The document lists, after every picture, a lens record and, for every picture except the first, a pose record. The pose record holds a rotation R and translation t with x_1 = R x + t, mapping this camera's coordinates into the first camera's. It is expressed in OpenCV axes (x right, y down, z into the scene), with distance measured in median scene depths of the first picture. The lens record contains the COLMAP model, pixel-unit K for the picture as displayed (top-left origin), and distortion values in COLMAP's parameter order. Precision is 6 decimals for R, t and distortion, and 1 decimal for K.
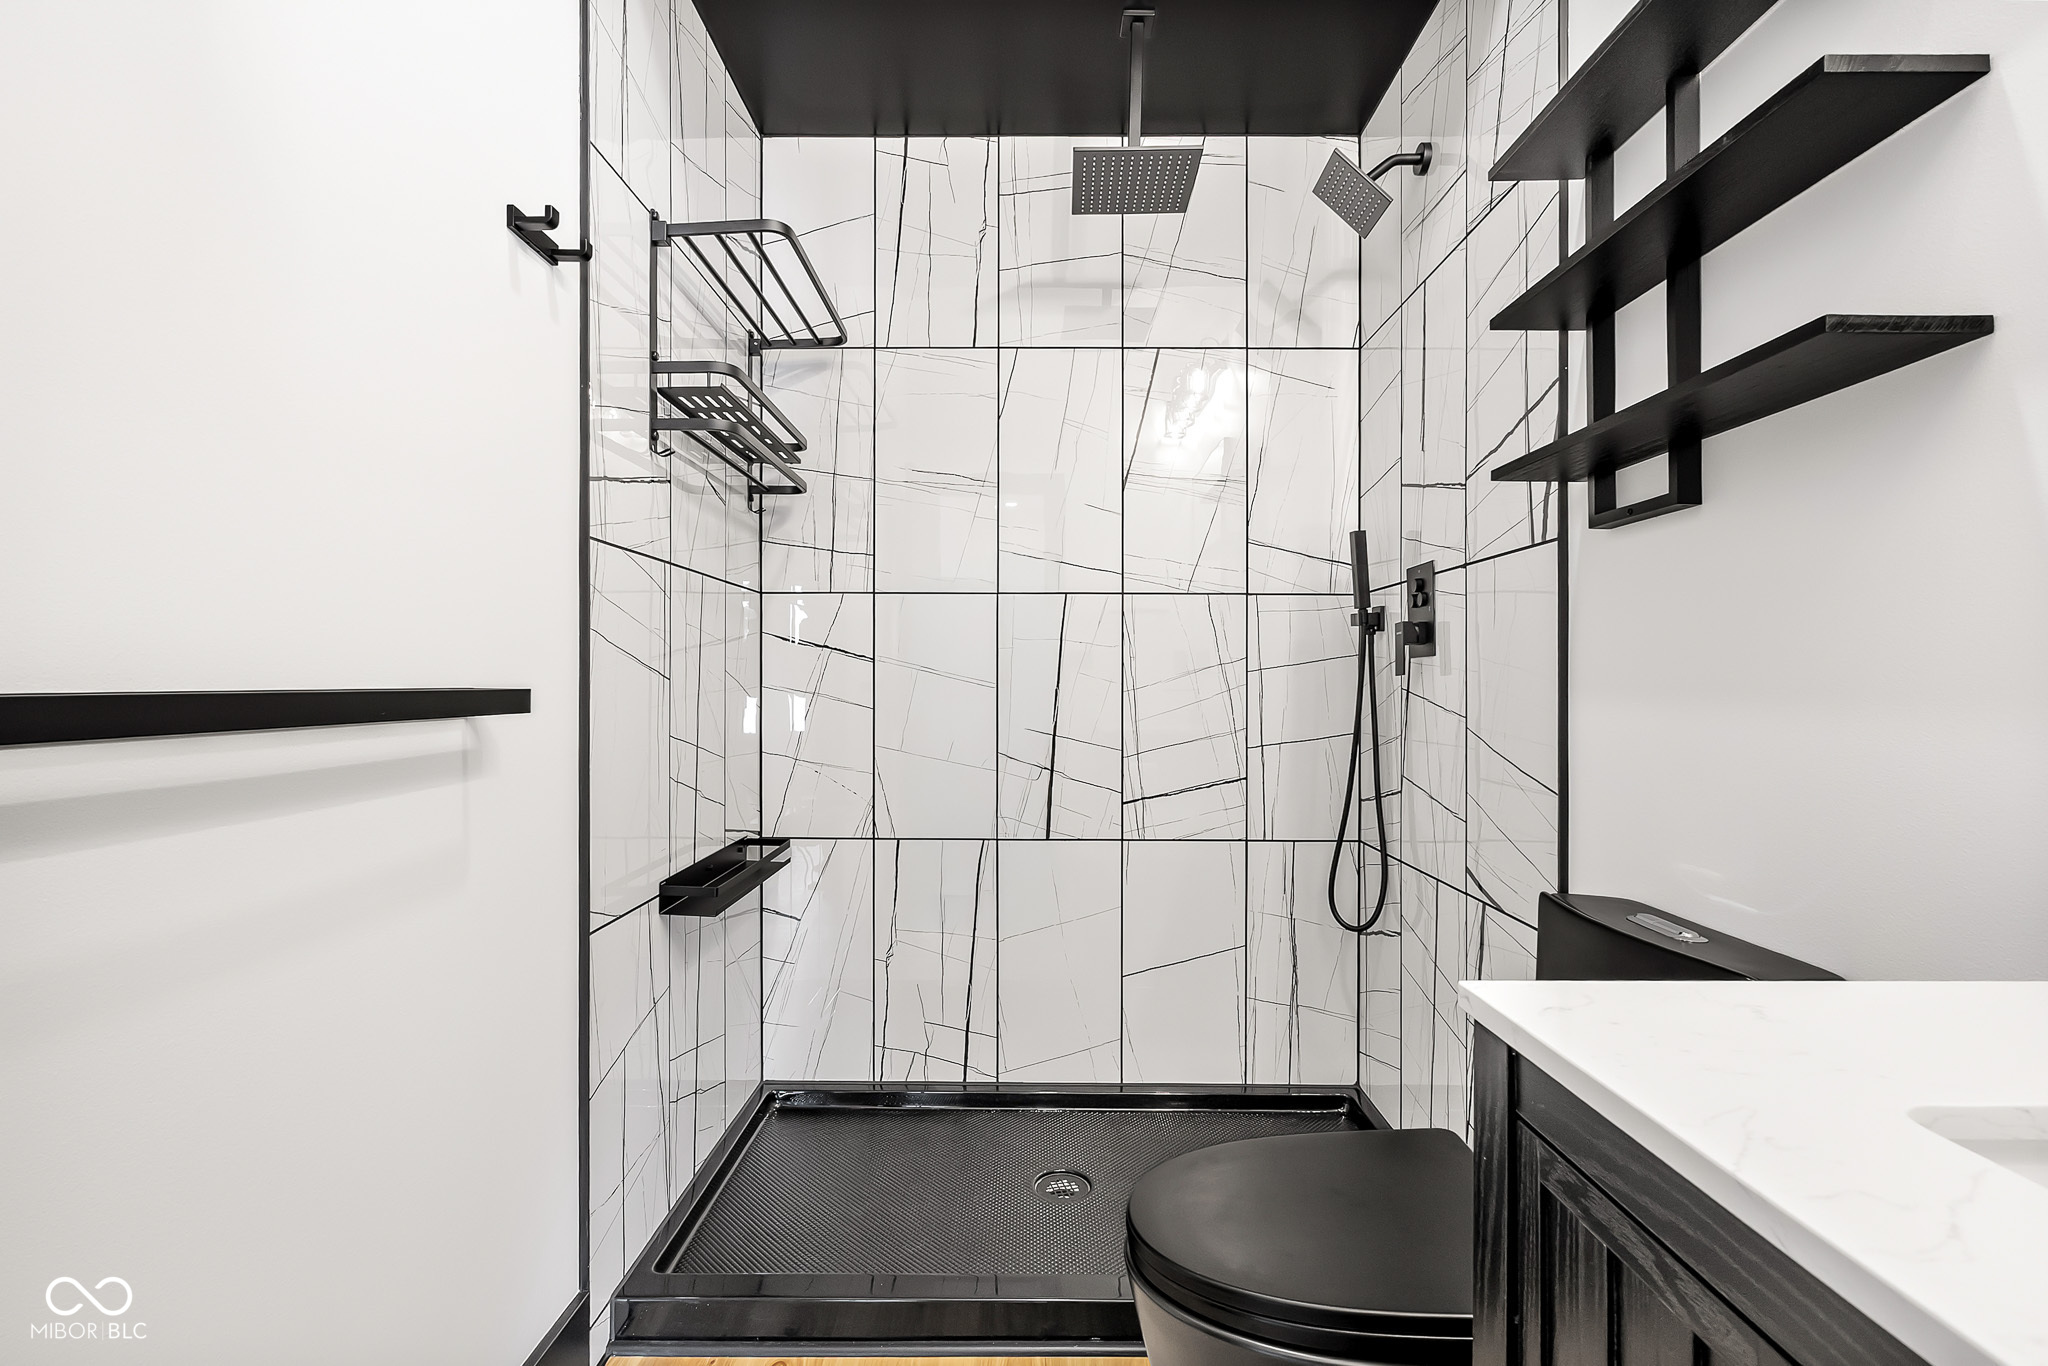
lens RADIAL K [[923.4, 0, 1031.8], [0, 923.4, 680.0], [0, 0, 1]] dist [-0.002760, 0.000595]
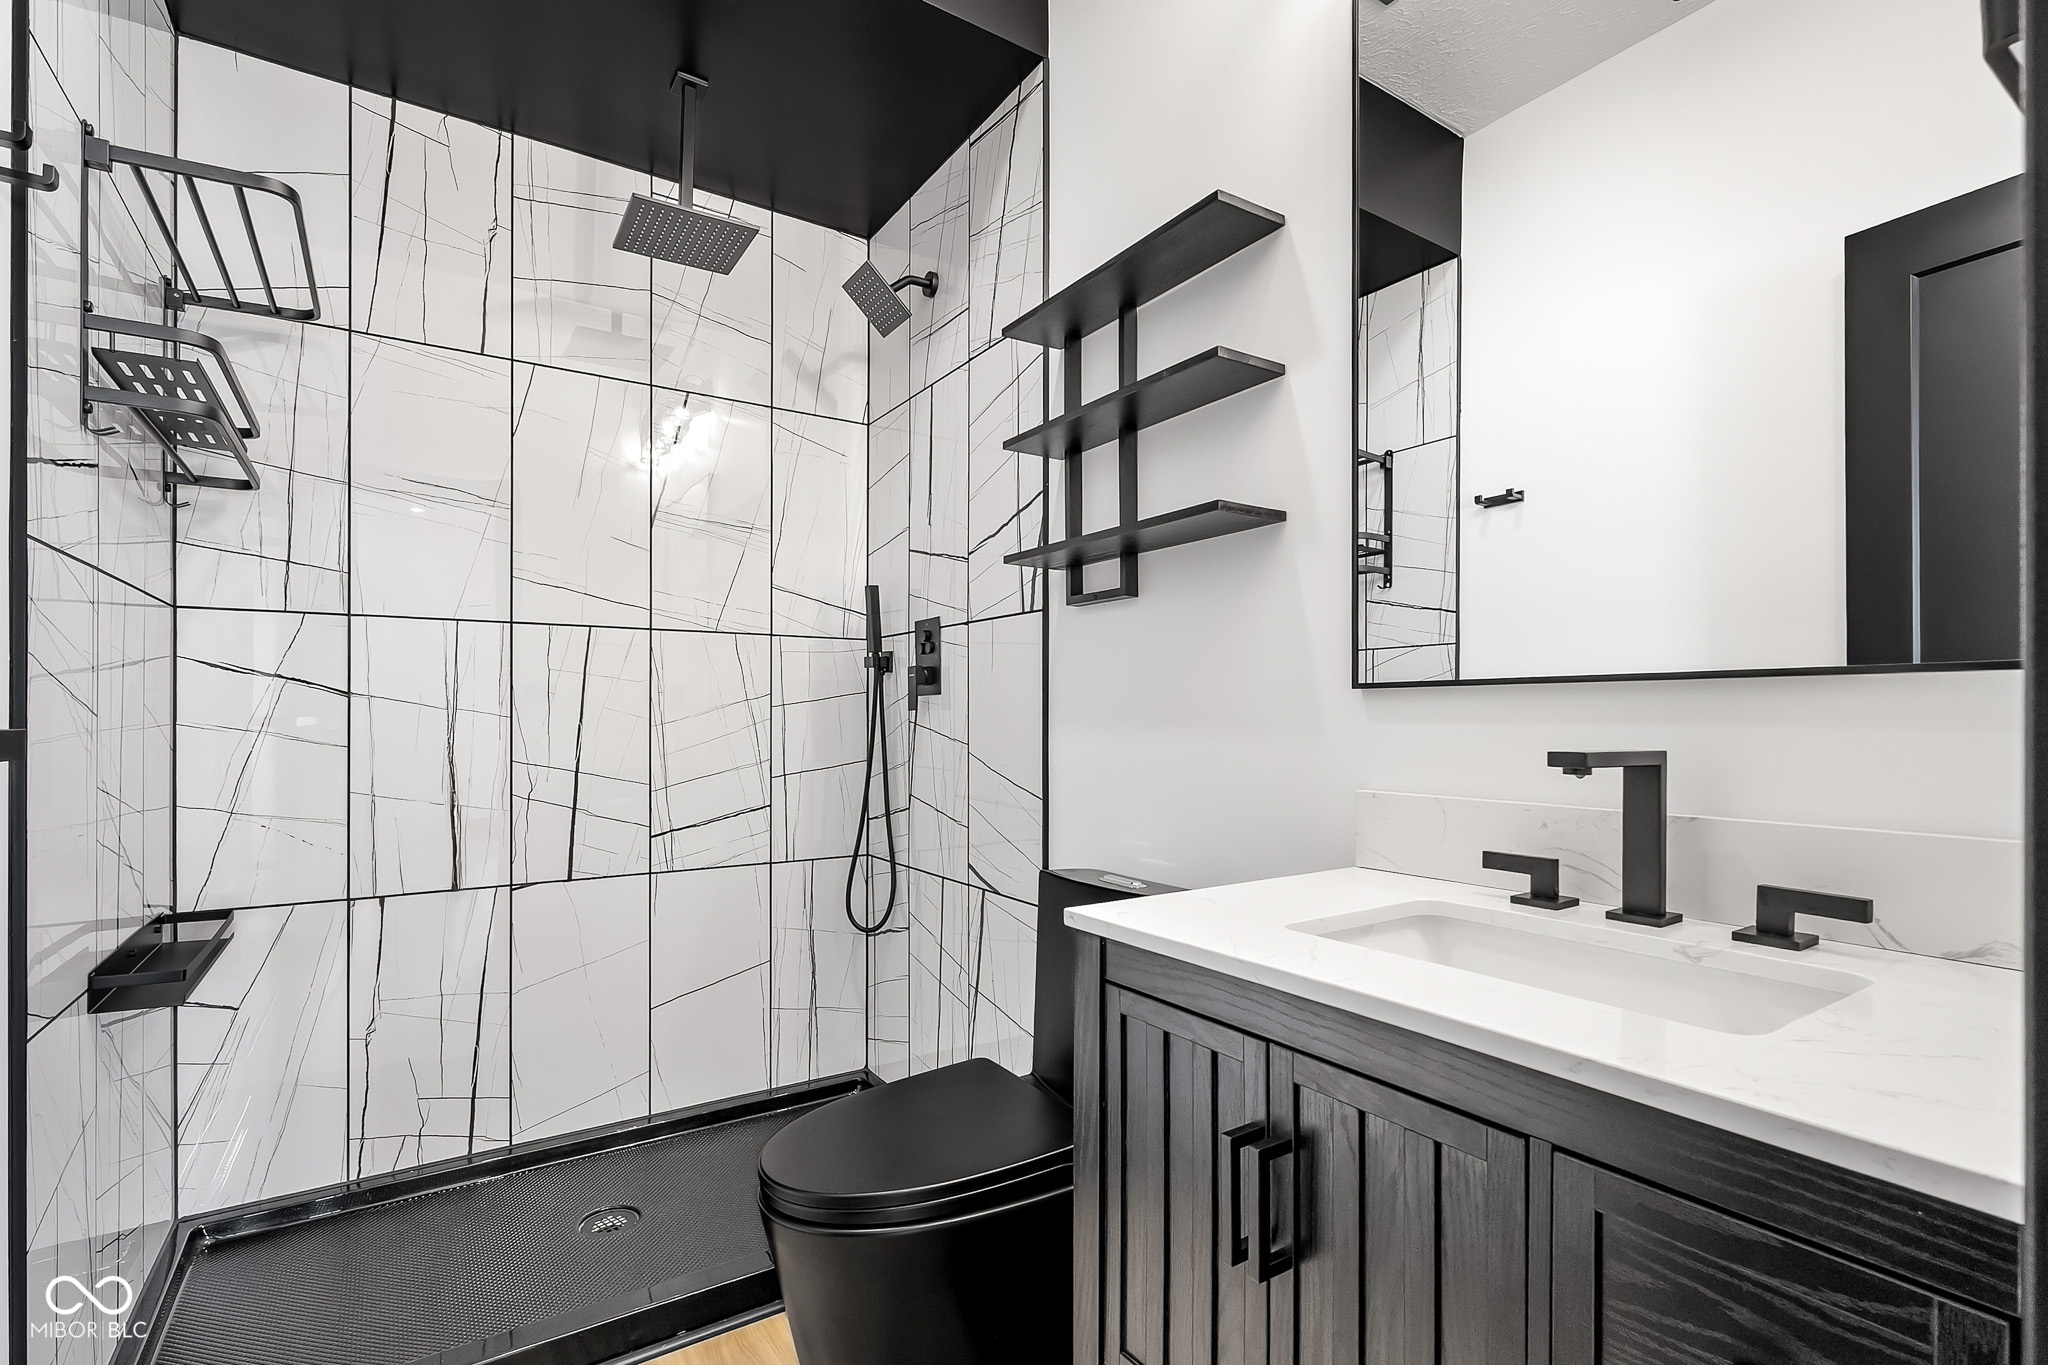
lens RADIAL K [[941.2, 0, 1022.8], [0, 941.2, 715.0], [0, 0, 1]] dist [-0.000703, 0.000359]
pose [[0.833035, -0.002517, 0.553215, -0.138595], [0.001281, 0.999996, 0.002620, -0.001971], [-0.553219, -0.001474, 0.833034, -0.084484]]
